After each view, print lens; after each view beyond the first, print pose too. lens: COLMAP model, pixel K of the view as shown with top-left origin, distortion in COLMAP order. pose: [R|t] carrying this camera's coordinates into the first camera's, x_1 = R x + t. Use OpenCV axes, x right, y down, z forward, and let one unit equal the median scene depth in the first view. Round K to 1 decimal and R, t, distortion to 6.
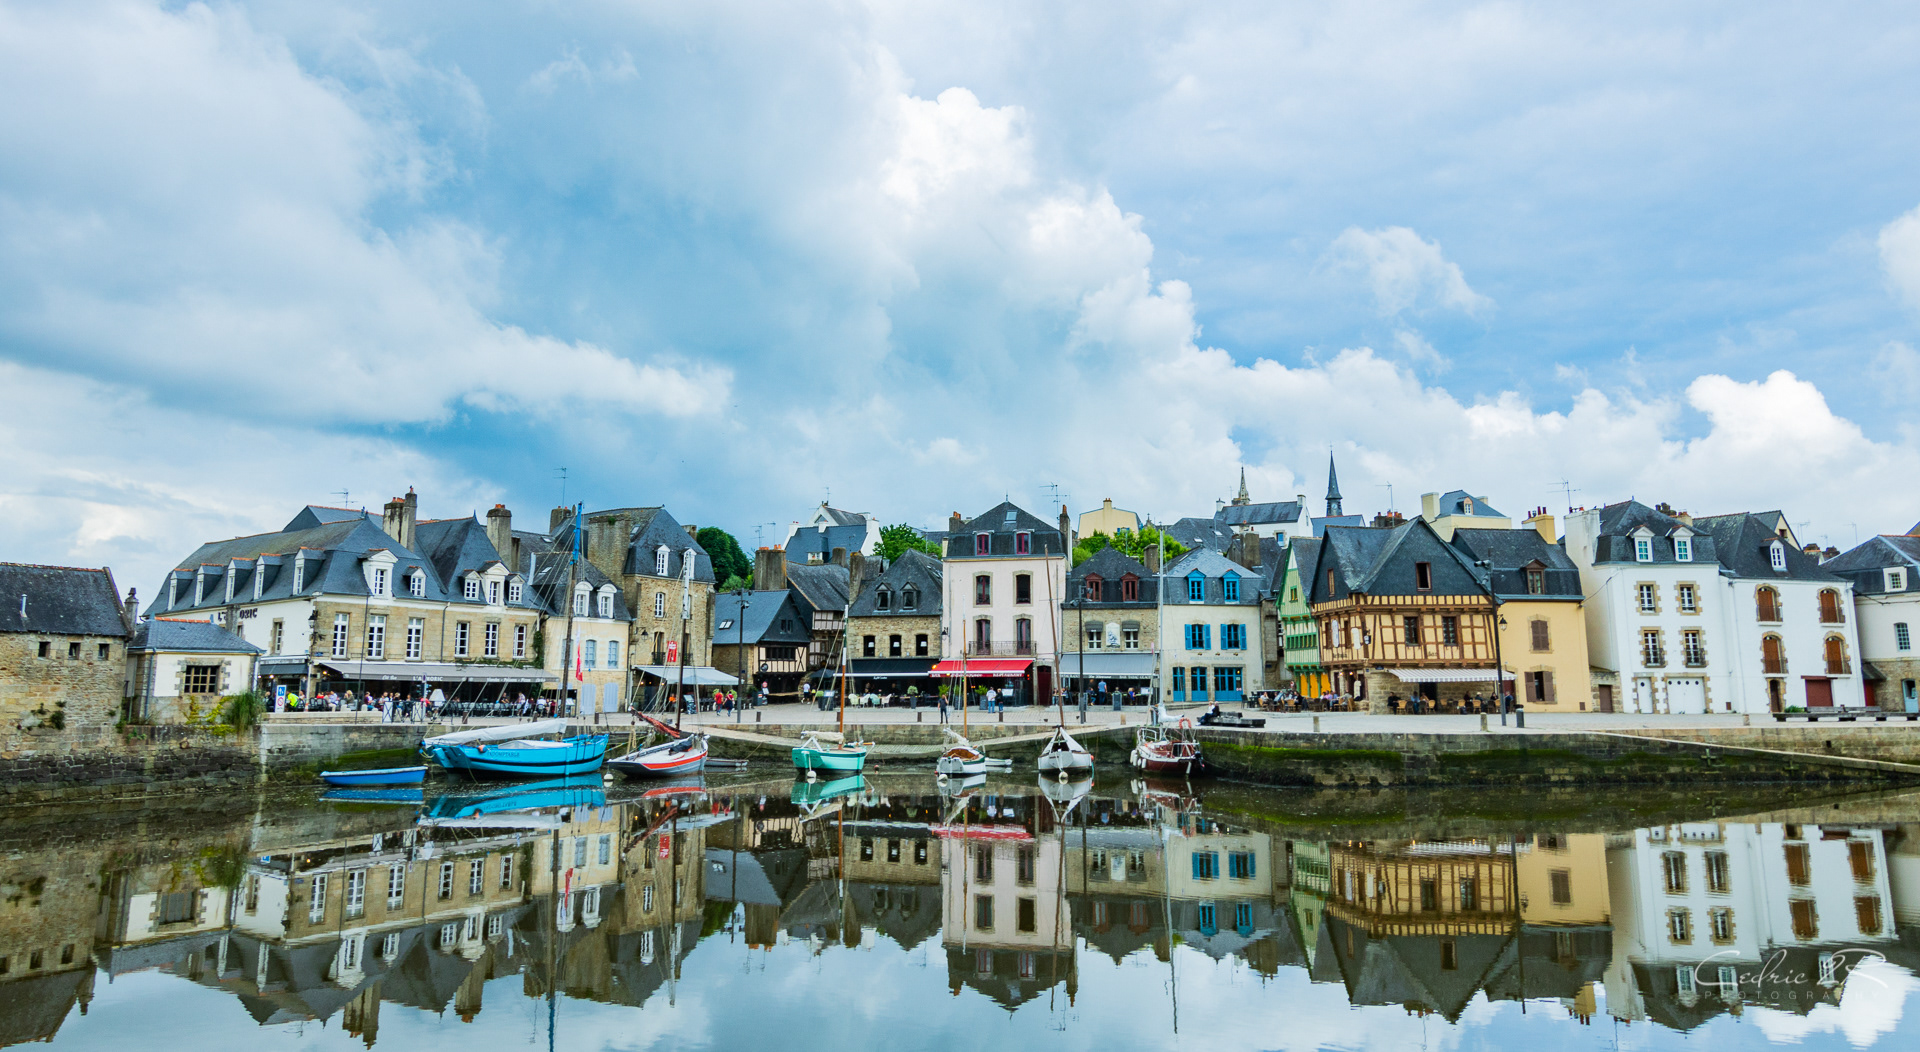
lens RADIAL K [[1406.5, 0, 959.0], [0, 1406.5, 408.9], [0, 0, 1]] dist [0.004946, 0.000884]
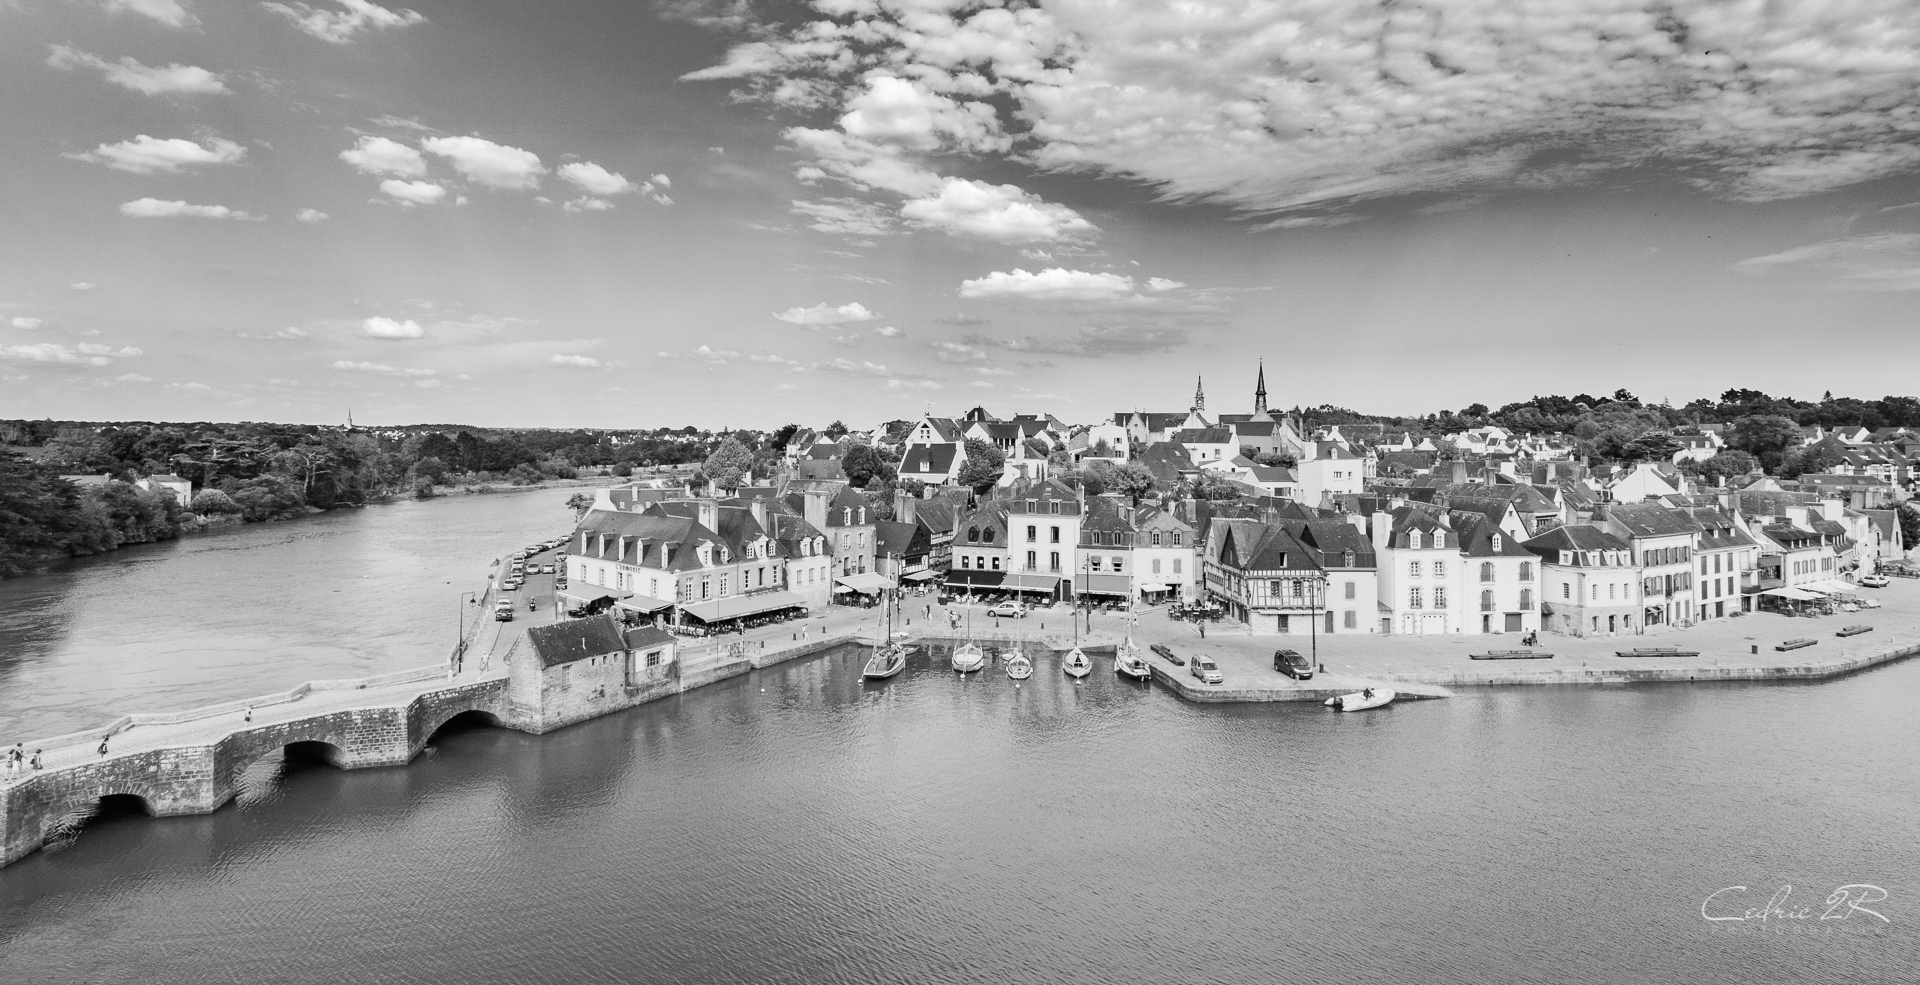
lens RADIAL K [[1020.8, 0, 928.1], [0, 1020.8, 398.6], [0, 0, 1]] dist [-0.004781, -0.000232]
pose [[0.997080, 0.001123, -0.076360, -0.016267], [0.011368, 0.986568, 0.162955, -0.282141], [0.075517, -0.163347, 0.983674, -0.249507]]
